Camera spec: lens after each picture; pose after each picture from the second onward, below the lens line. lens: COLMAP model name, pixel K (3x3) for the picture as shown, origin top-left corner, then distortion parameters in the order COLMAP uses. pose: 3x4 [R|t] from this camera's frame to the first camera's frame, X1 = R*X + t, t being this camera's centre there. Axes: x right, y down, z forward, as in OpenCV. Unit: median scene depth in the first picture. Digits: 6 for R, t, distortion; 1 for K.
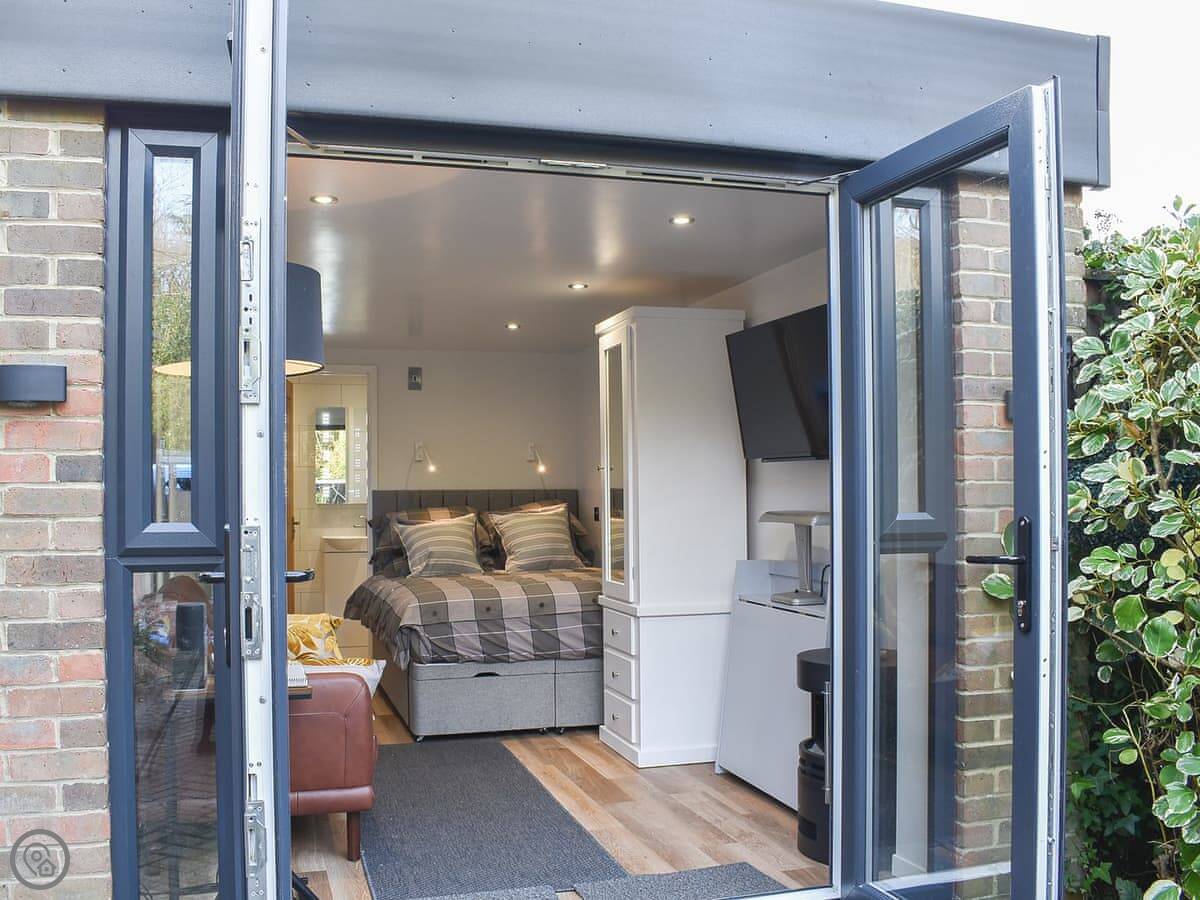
lens RADIAL K [[1253.9, 0, 608.3], [0, 1253.9, 446.9], [0, 0, 1]] dist [-0.109017, 0.000000]
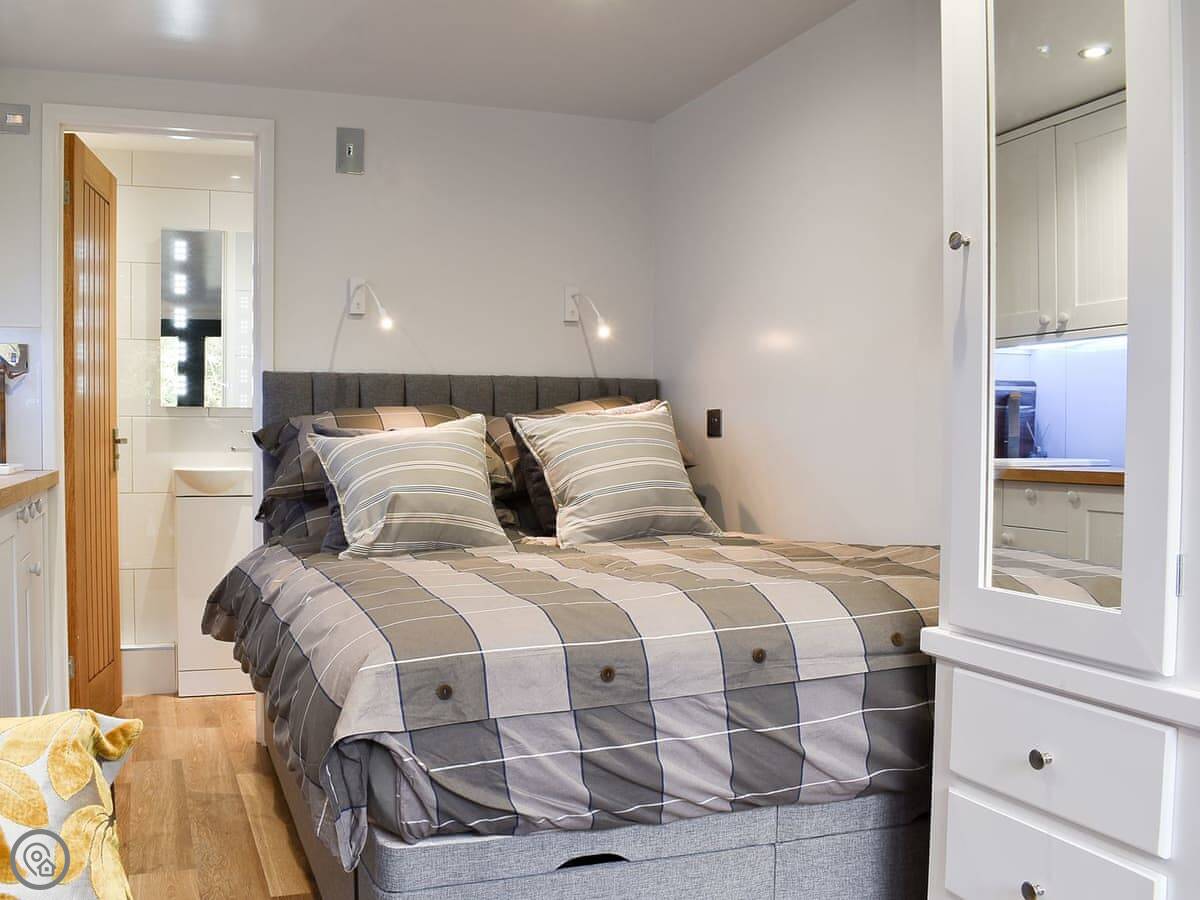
lens RADIAL K [[1253.9, 0, 591.7], [0, 1253.9, 462.1], [0, 0, 1]] dist [-0.109017, 0.000000]
pose [[0.998091, 0.008639, 0.061151, -0.098901], [-0.012086, 0.998344, 0.056236, 0.046166], [-0.060564, -0.056868, 0.996543, 0.556588]]
